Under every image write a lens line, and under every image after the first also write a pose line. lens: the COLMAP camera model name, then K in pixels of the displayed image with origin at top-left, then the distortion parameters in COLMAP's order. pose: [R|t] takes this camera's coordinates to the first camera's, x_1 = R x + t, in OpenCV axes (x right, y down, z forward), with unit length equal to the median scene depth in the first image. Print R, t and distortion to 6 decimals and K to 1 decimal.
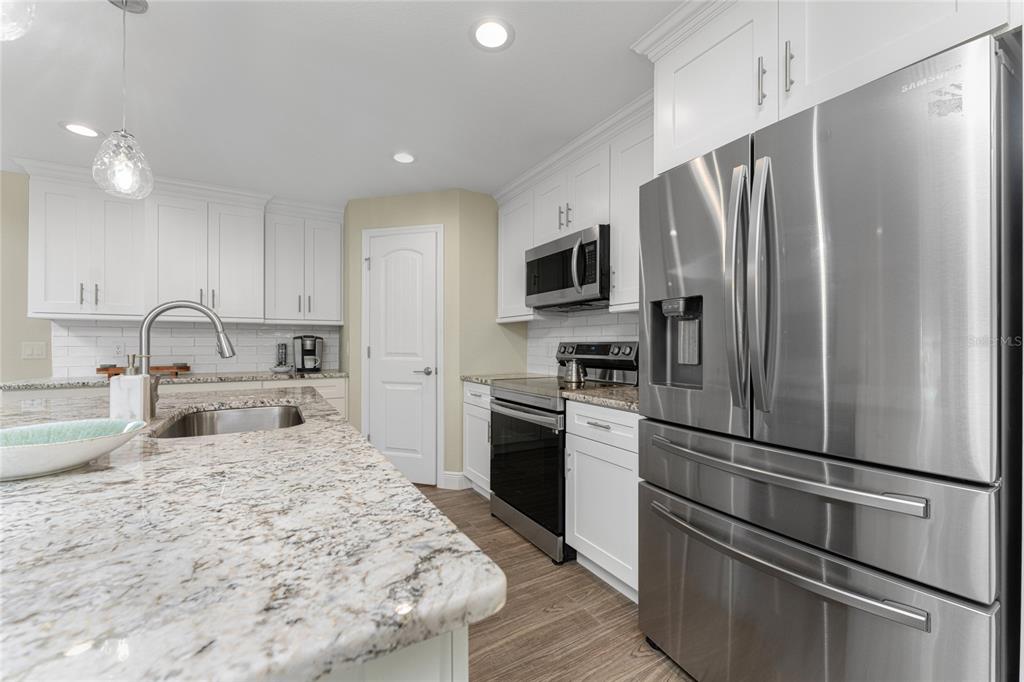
lens RADIAL K [[413.9, 0, 508.8], [0, 413.9, 342.9], [0, 0, 1]] dist [0.001473, -0.000976]
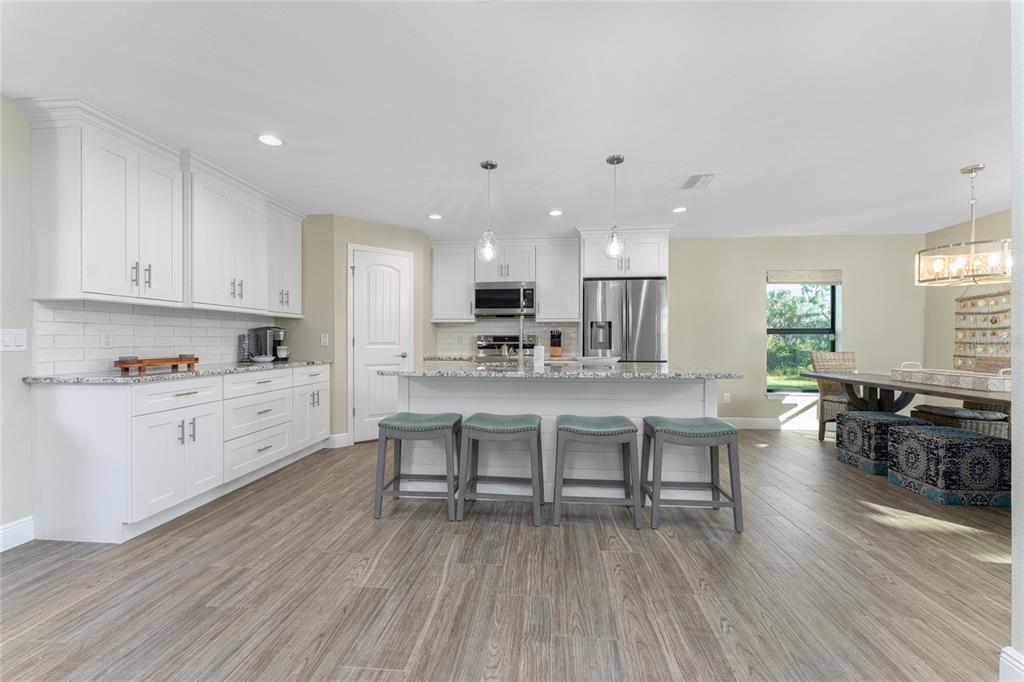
lens RADIAL K [[413.9, 0, 518.0], [0, 413.9, 342.6], [0, 0, 1]] dist [0.001473, -0.000976]
pose [[0.581808, -0.005052, 0.813310, -1.253515], [-0.003389, 0.999957, 0.008636, 0.014070], [-0.813319, -0.007780, 0.581766, -0.159814]]
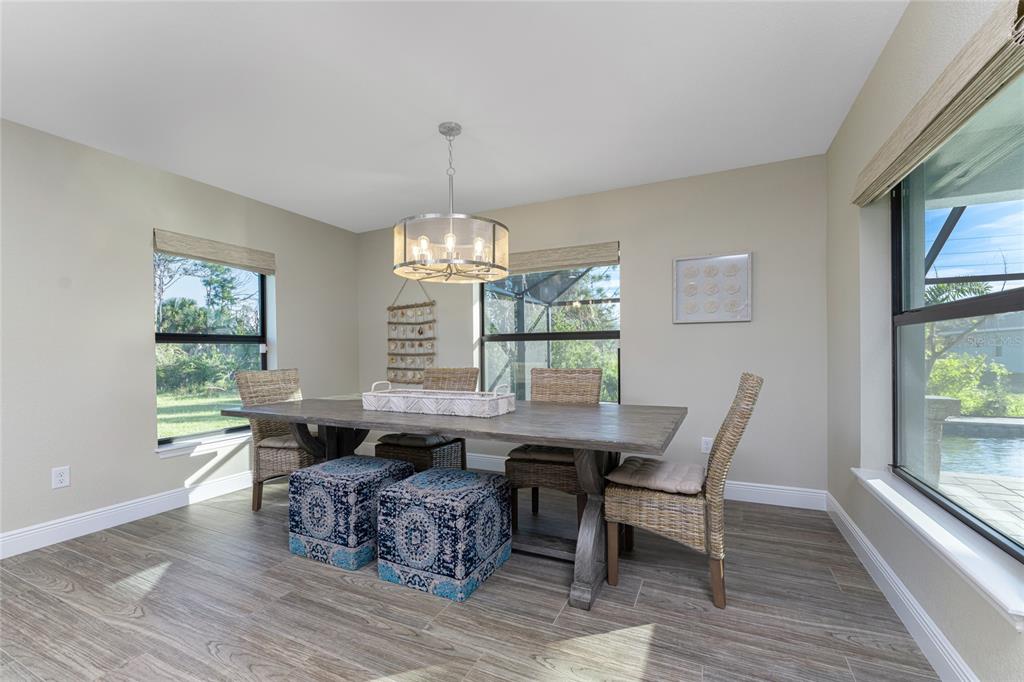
lens RADIAL K [[413.9, 0, 524.1], [0, 413.9, 360.3], [0, 0, 1]] dist [0.001473, -0.000976]
pose [[-0.590679, -0.011124, 0.806830, -0.465003], [0.002467, 0.999875, 0.015592, 0.022130], [-0.806903, 0.011200, -0.590578, -0.118893]]
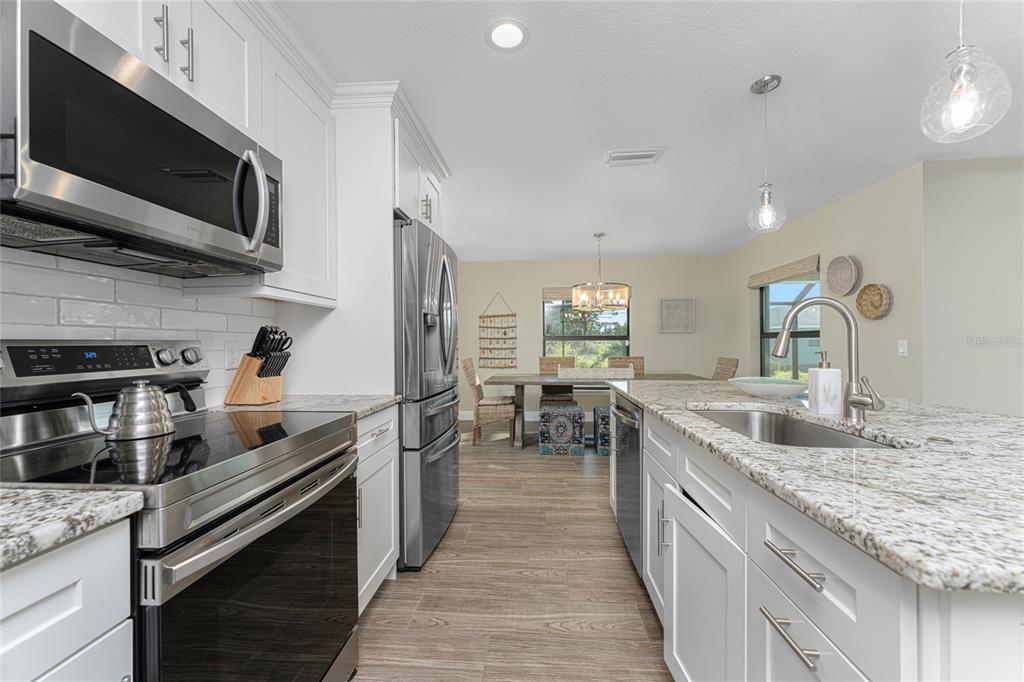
lens RADIAL K [[413.9, 0, 513.5], [0, 413.9, 341.2], [0, 0, 1]] dist [0.001473, -0.000976]
pose [[-0.817877, 0.010873, 0.575290, -0.357934], [0.006377, 0.999931, -0.009833, 0.006520], [-0.575358, -0.004374, -0.817890, 1.024759]]
